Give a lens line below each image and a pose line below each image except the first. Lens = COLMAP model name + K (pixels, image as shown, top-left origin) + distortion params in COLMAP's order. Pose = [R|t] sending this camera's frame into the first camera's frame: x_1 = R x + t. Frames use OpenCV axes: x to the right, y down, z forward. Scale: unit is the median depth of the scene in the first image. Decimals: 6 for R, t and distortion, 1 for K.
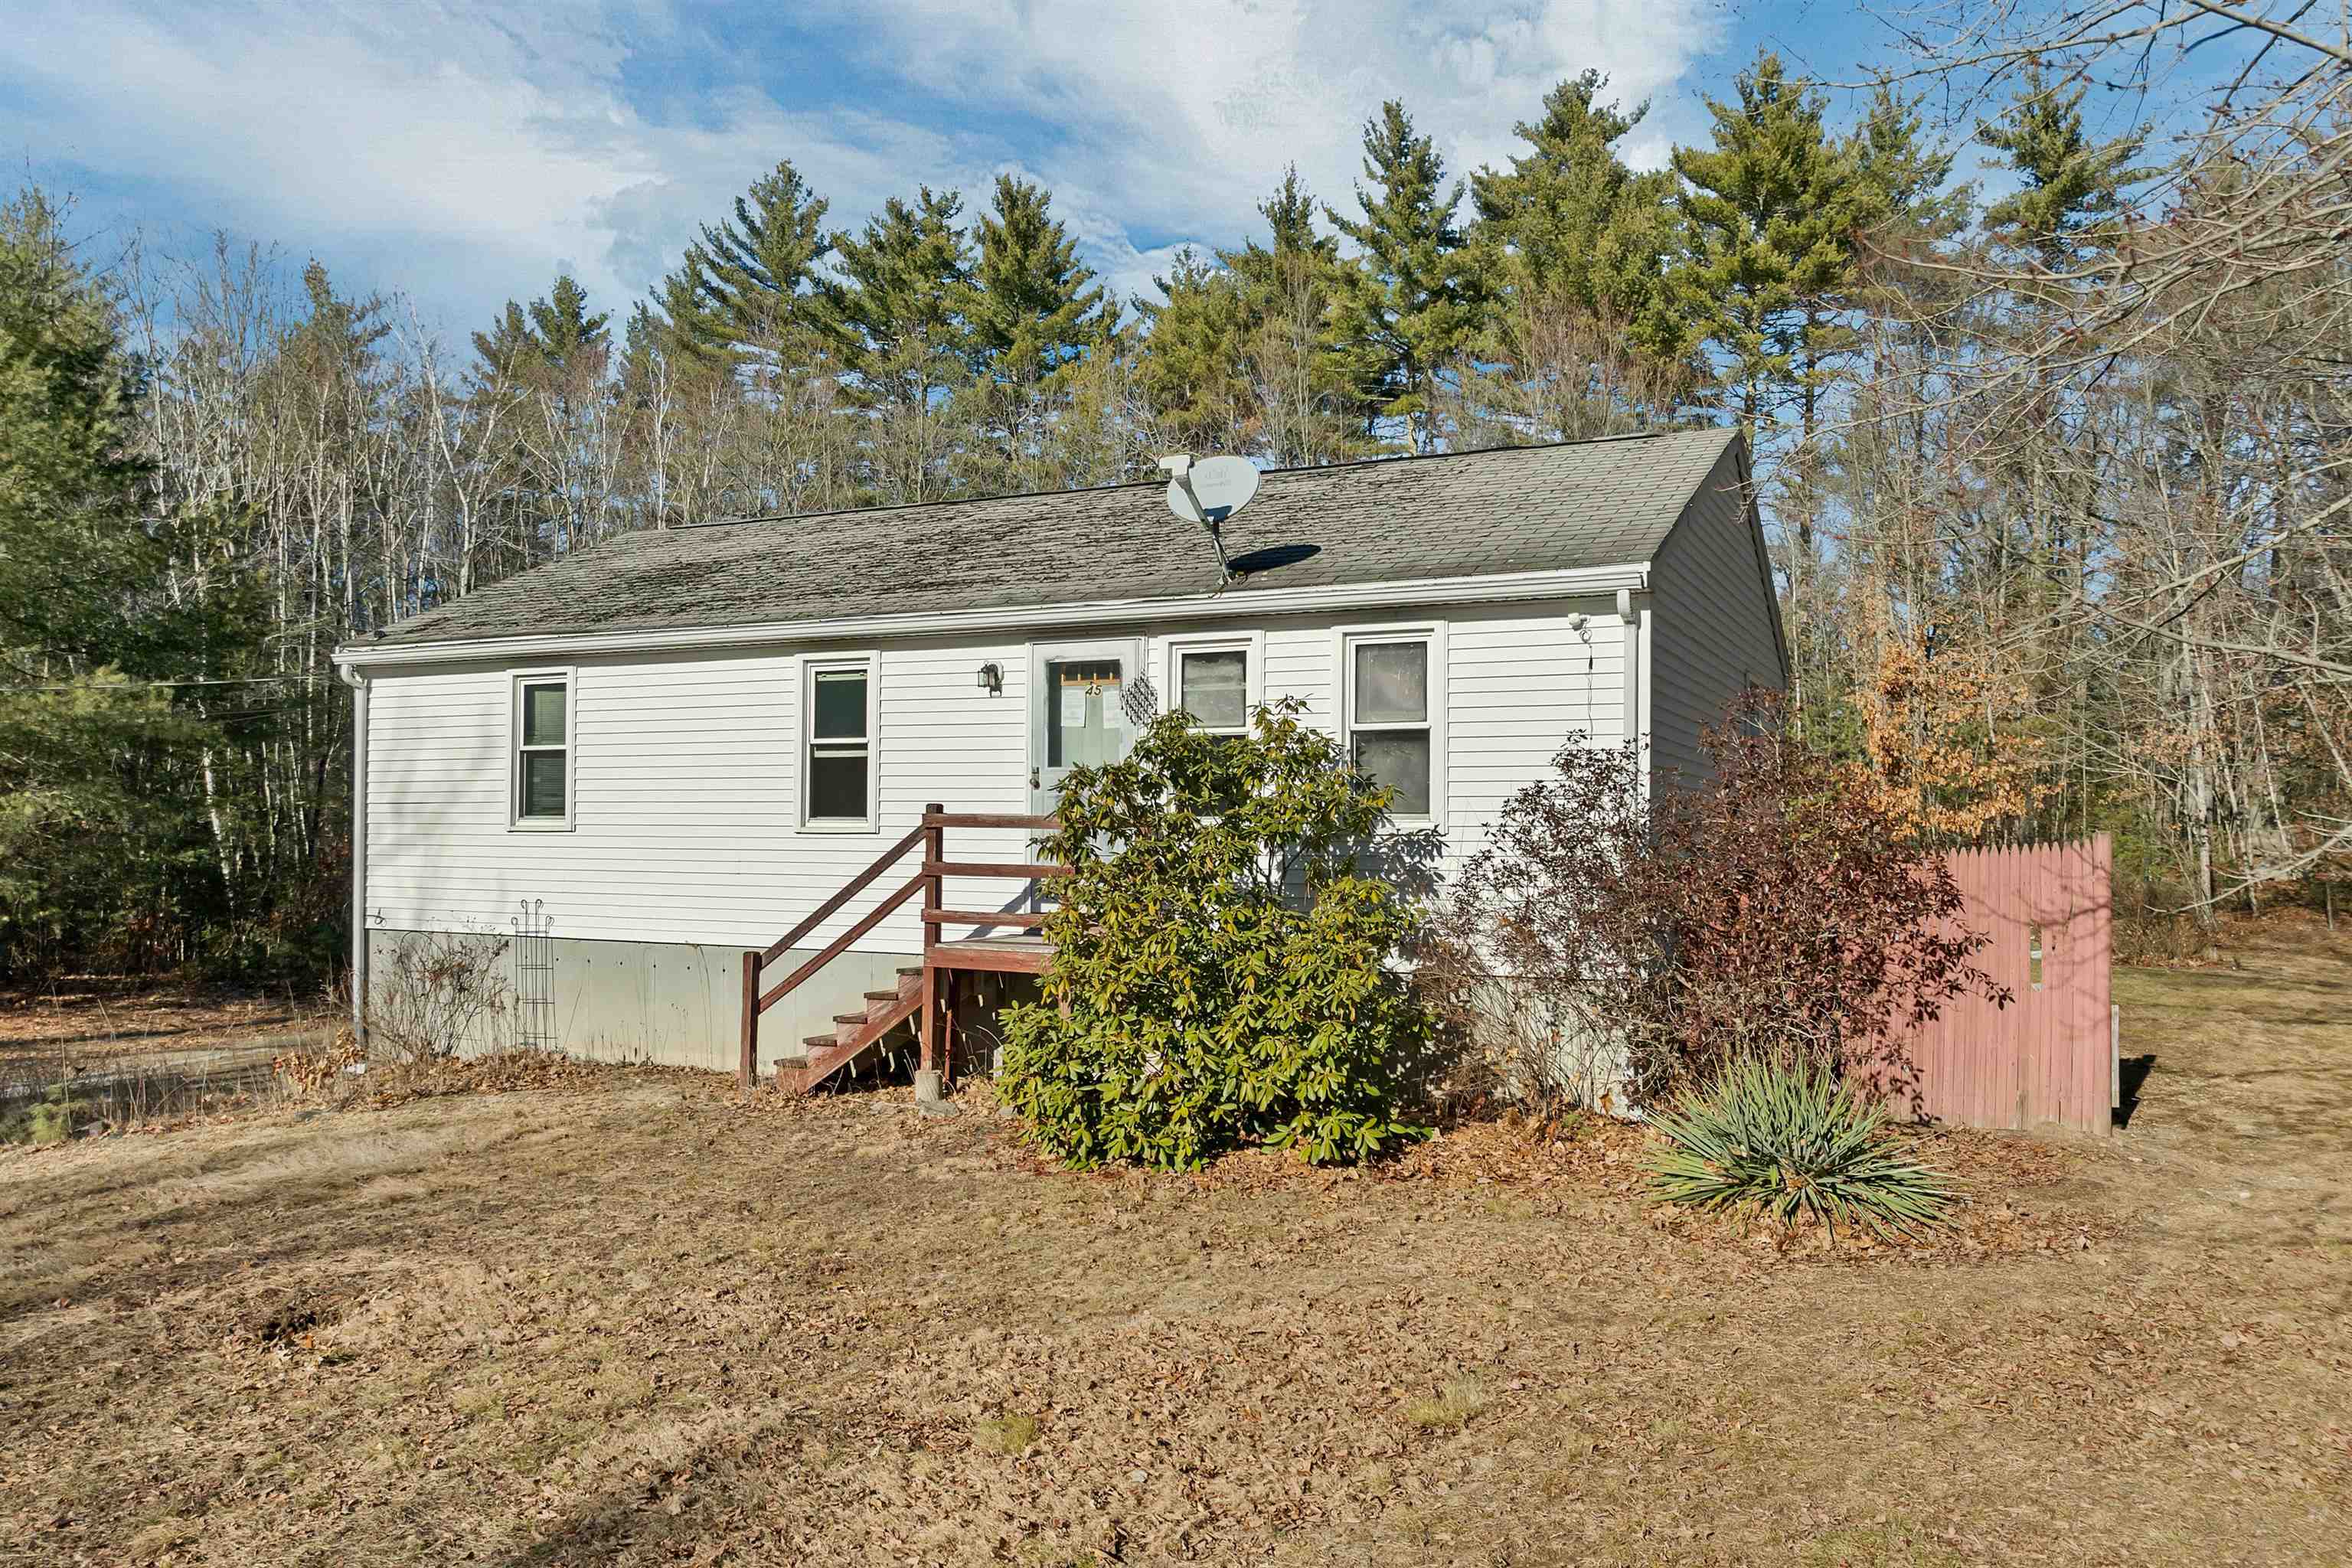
lens RADIAL K [[1705.6, 0, 1191.9], [0, 1705.6, 864.5], [0, 0, 1]] dist [-0.037953, 0.005257]
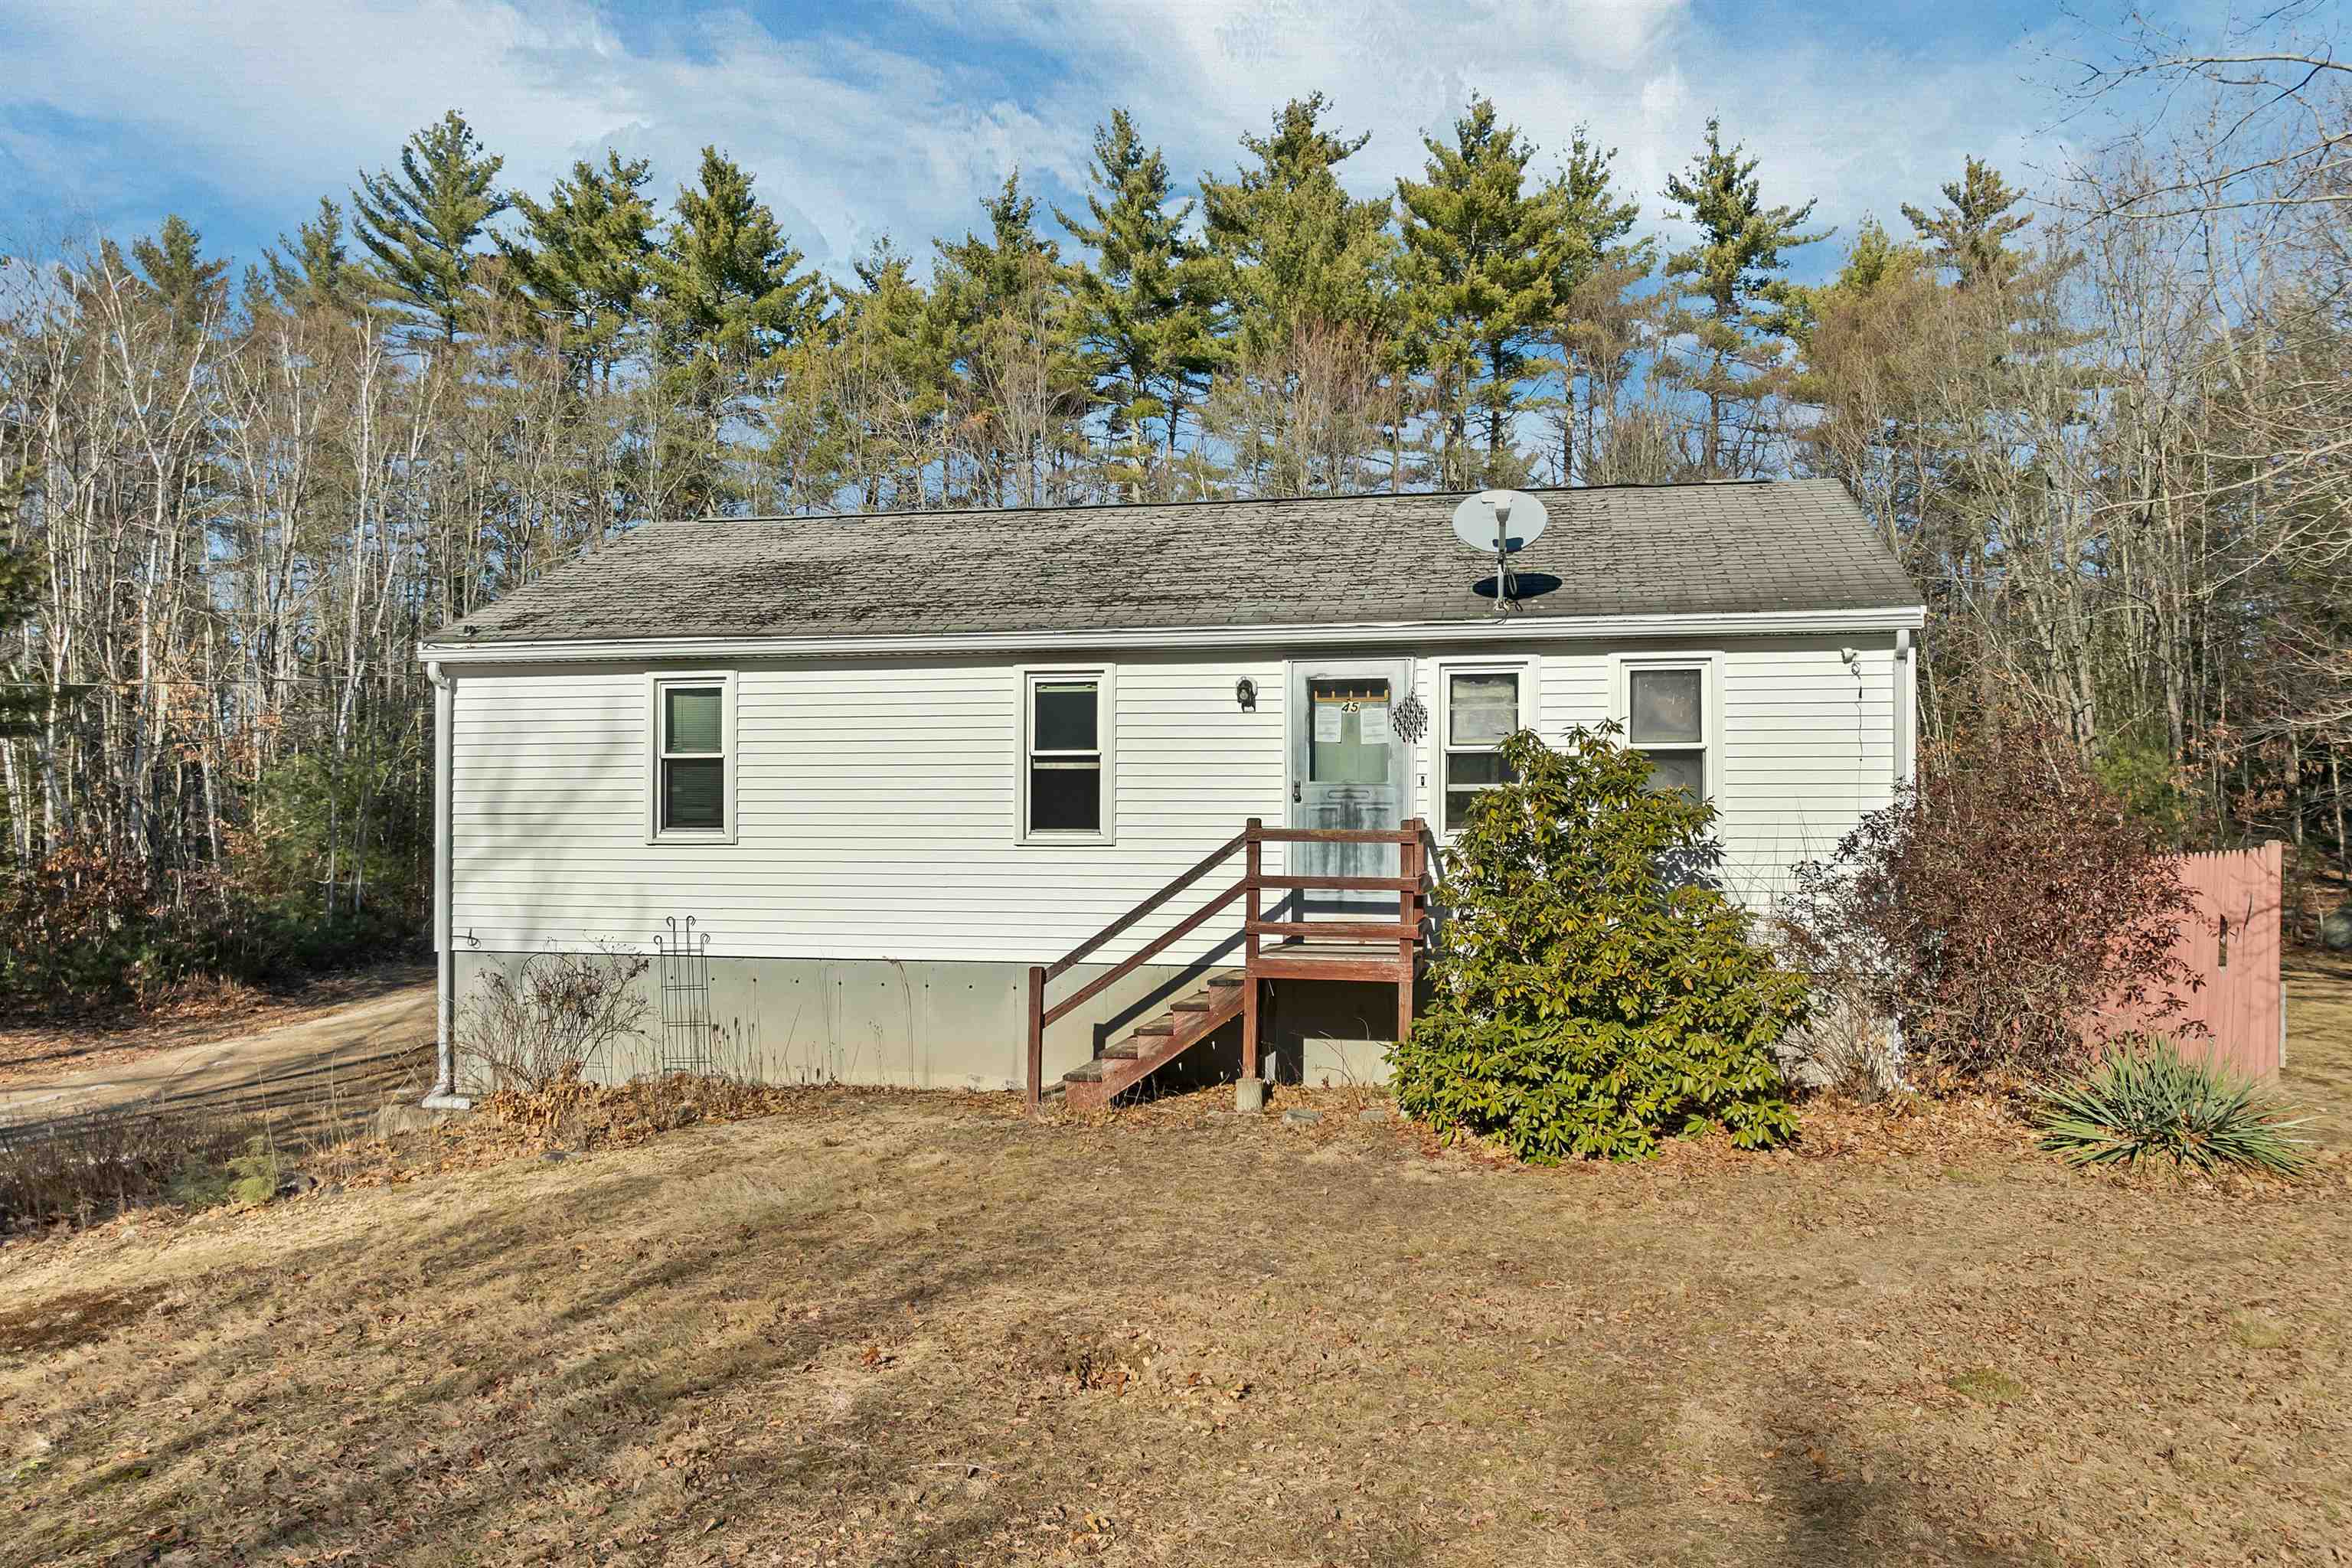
lens RADIAL K [[1713.4, 0, 1191.3], [0, 1713.4, 829.4], [0, 0, 1]] dist [-0.026896, -0.010156]
pose [[0.970906, -0.005505, 0.239396, -0.373355], [0.009284, 0.999849, -0.014662, -0.012135], [-0.239279, 0.016458, 0.970811, 0.008187]]
